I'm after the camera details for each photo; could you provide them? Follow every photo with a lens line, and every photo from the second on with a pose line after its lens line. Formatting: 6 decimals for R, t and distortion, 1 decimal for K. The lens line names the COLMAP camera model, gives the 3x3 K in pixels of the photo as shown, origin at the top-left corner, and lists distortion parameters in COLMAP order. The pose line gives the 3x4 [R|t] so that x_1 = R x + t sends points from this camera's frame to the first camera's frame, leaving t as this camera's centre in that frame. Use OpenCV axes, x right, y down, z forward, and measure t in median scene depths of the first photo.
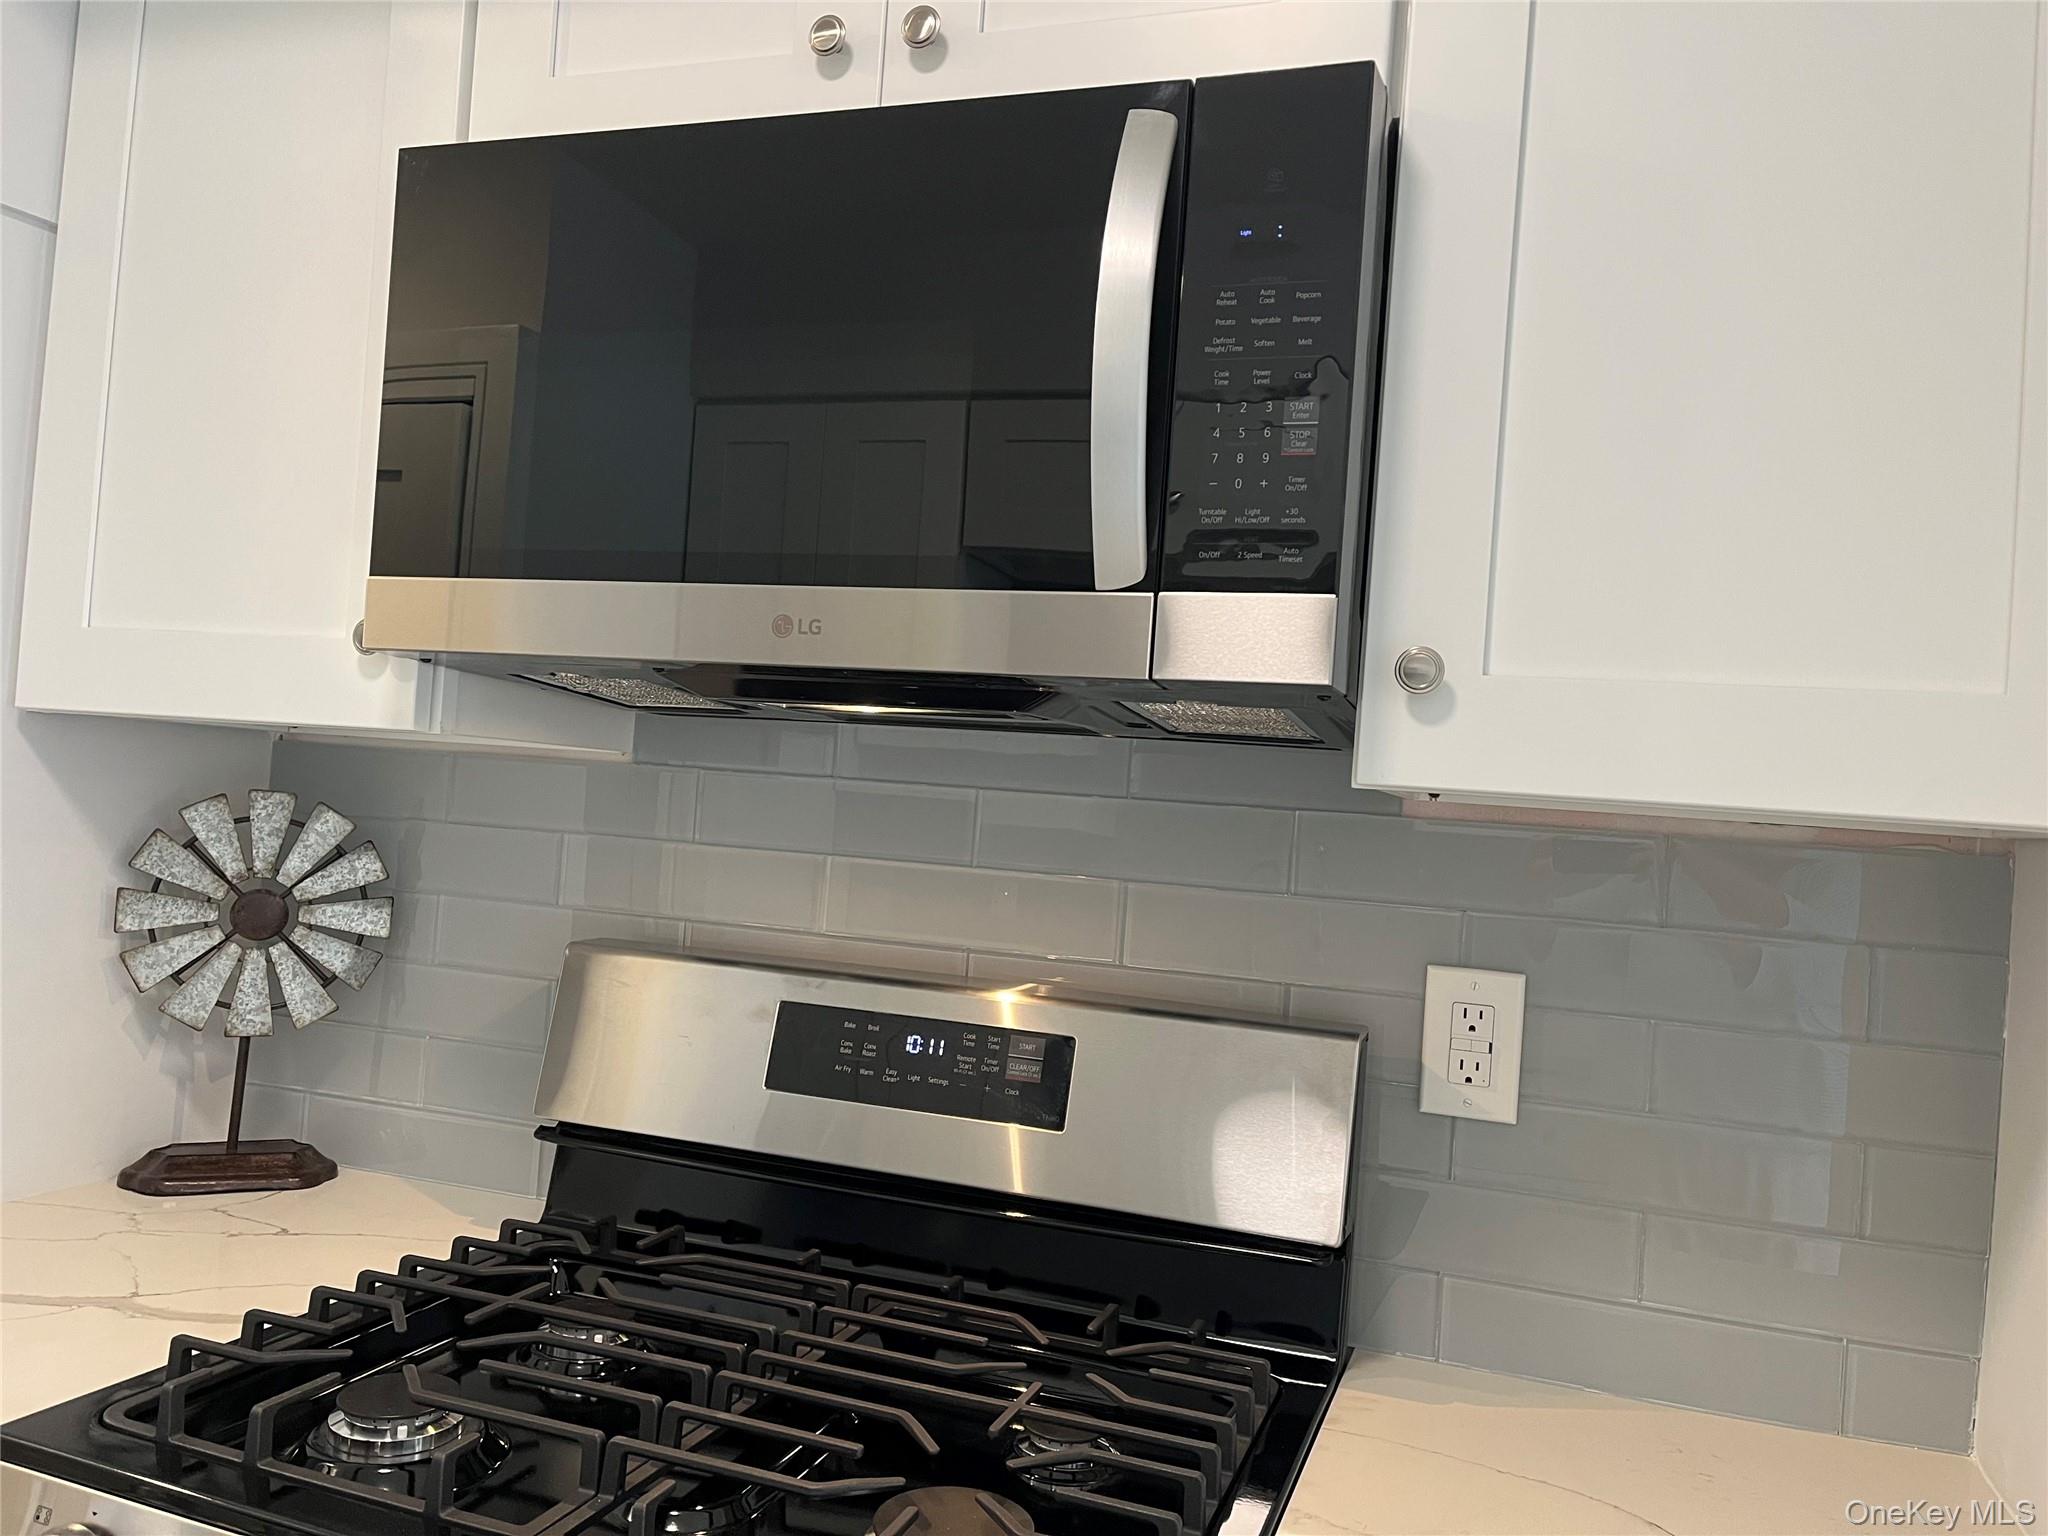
lens RADIAL K [[1570.9, 0, 1017.1], [0, 1570.9, 777.5], [0, 0, 1]] dist [0.054271, -0.045153]
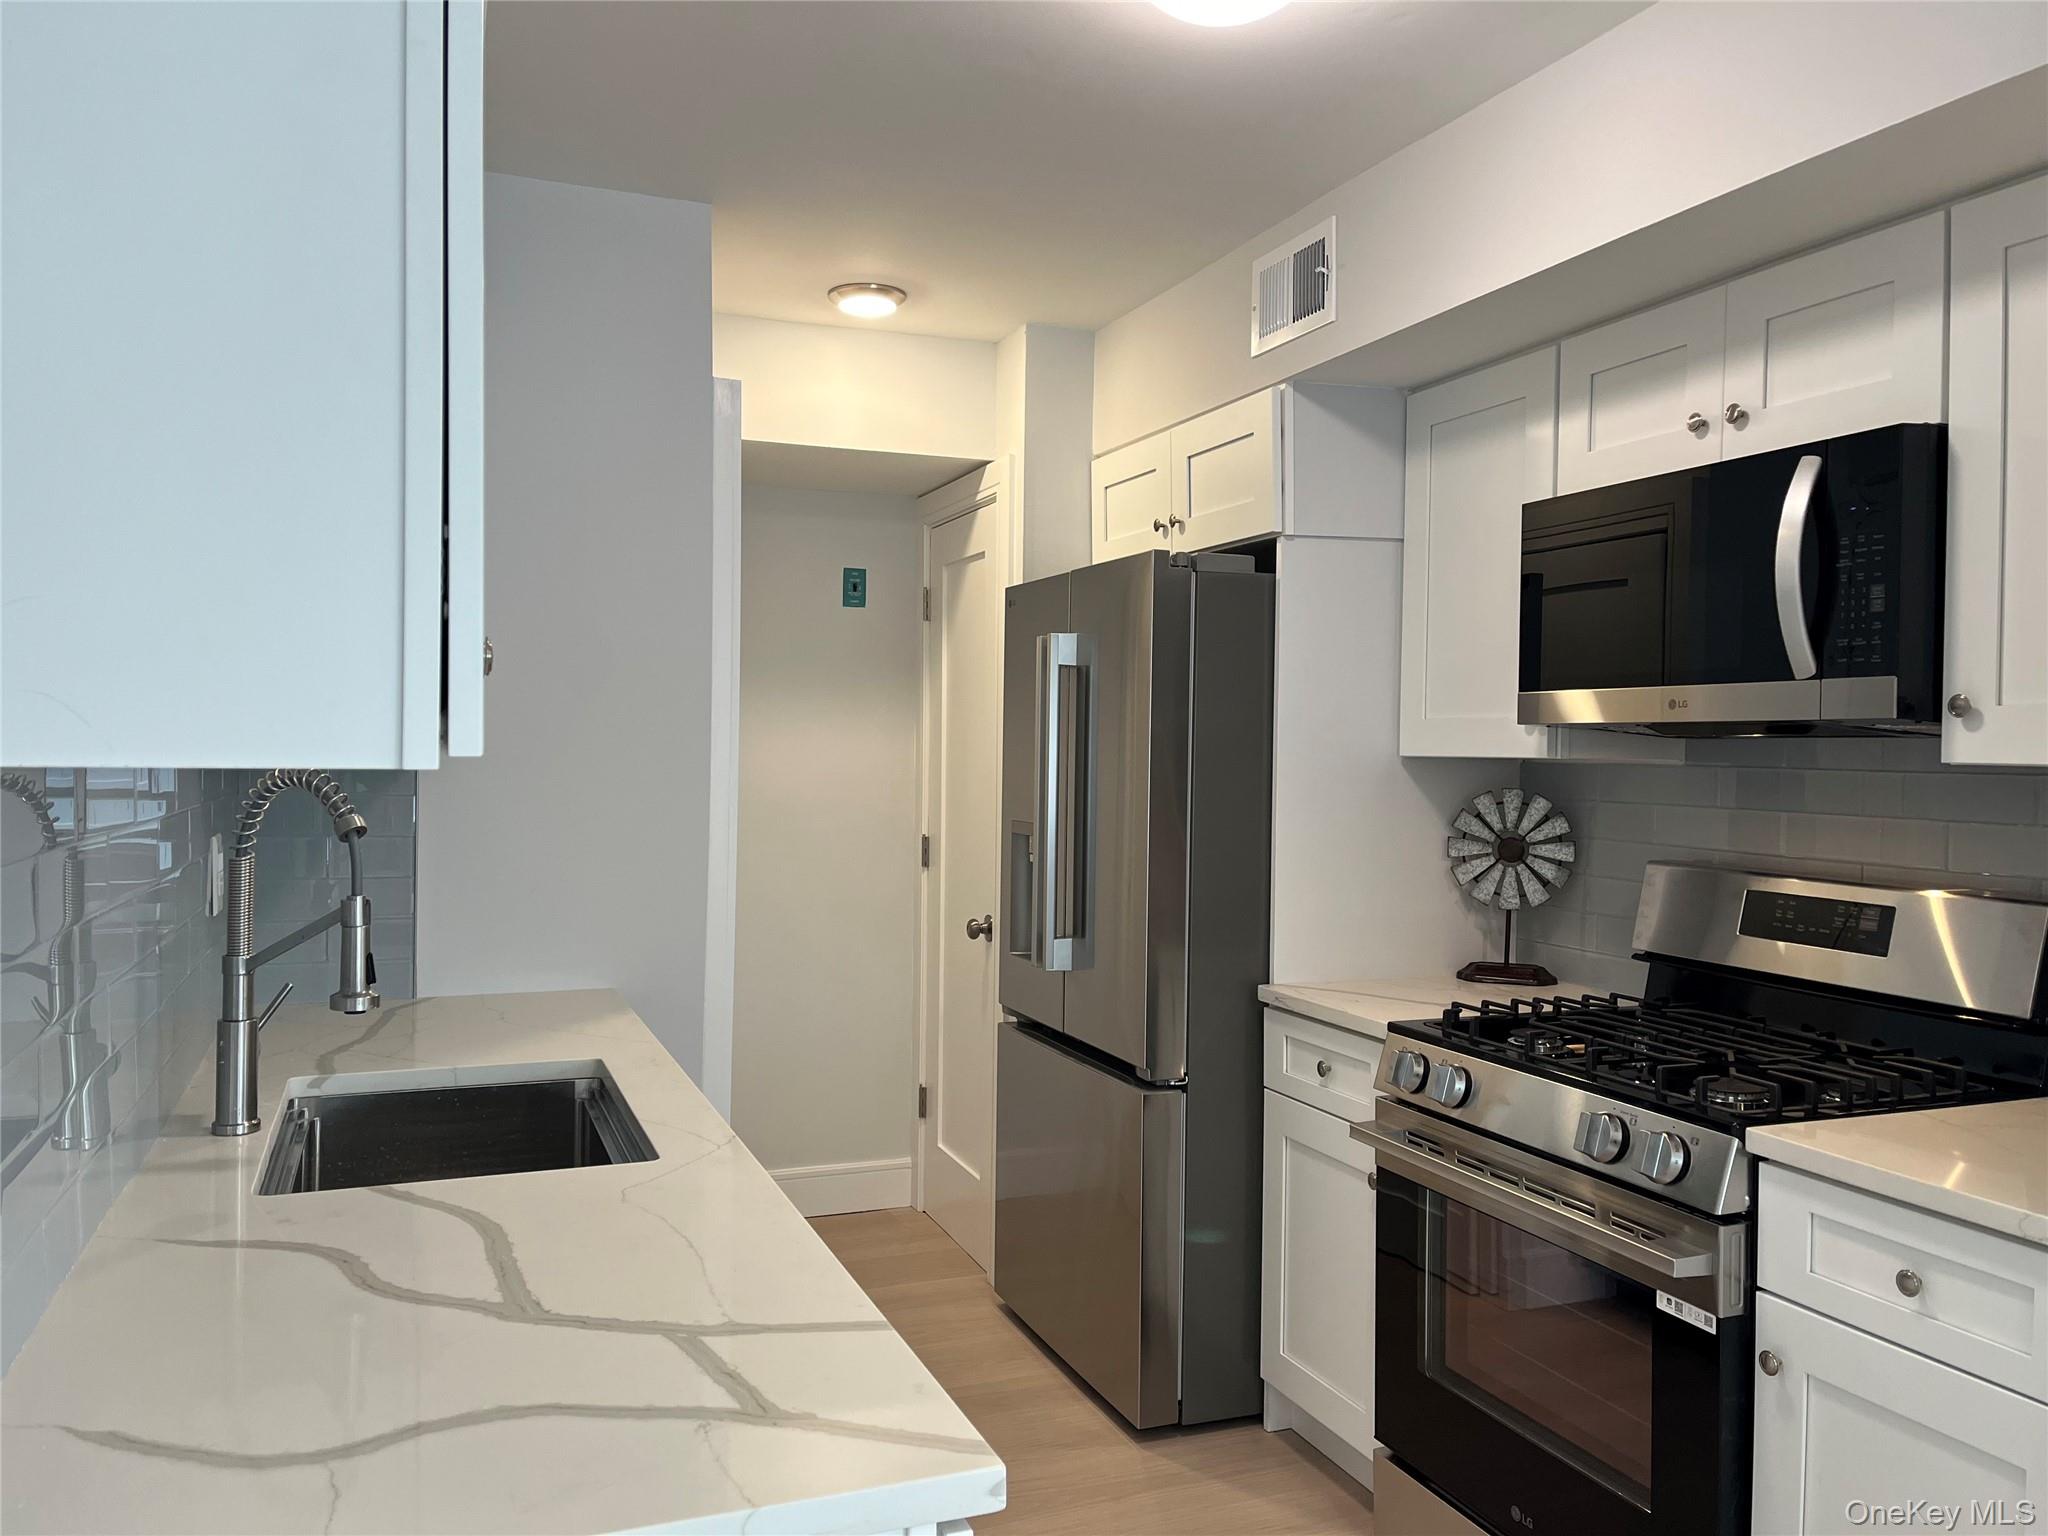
lens RADIAL K [[1570.9, 0, 1027.0], [0, 1570.9, 772.7], [0, 0, 1]] dist [0.054271, -0.045153]
pose [[0.662303, -0.047361, -0.747738, 0.627144], [0.046078, 0.998686, -0.022442, 0.005425], [0.747818, -0.019591, 0.663614, -0.798725]]
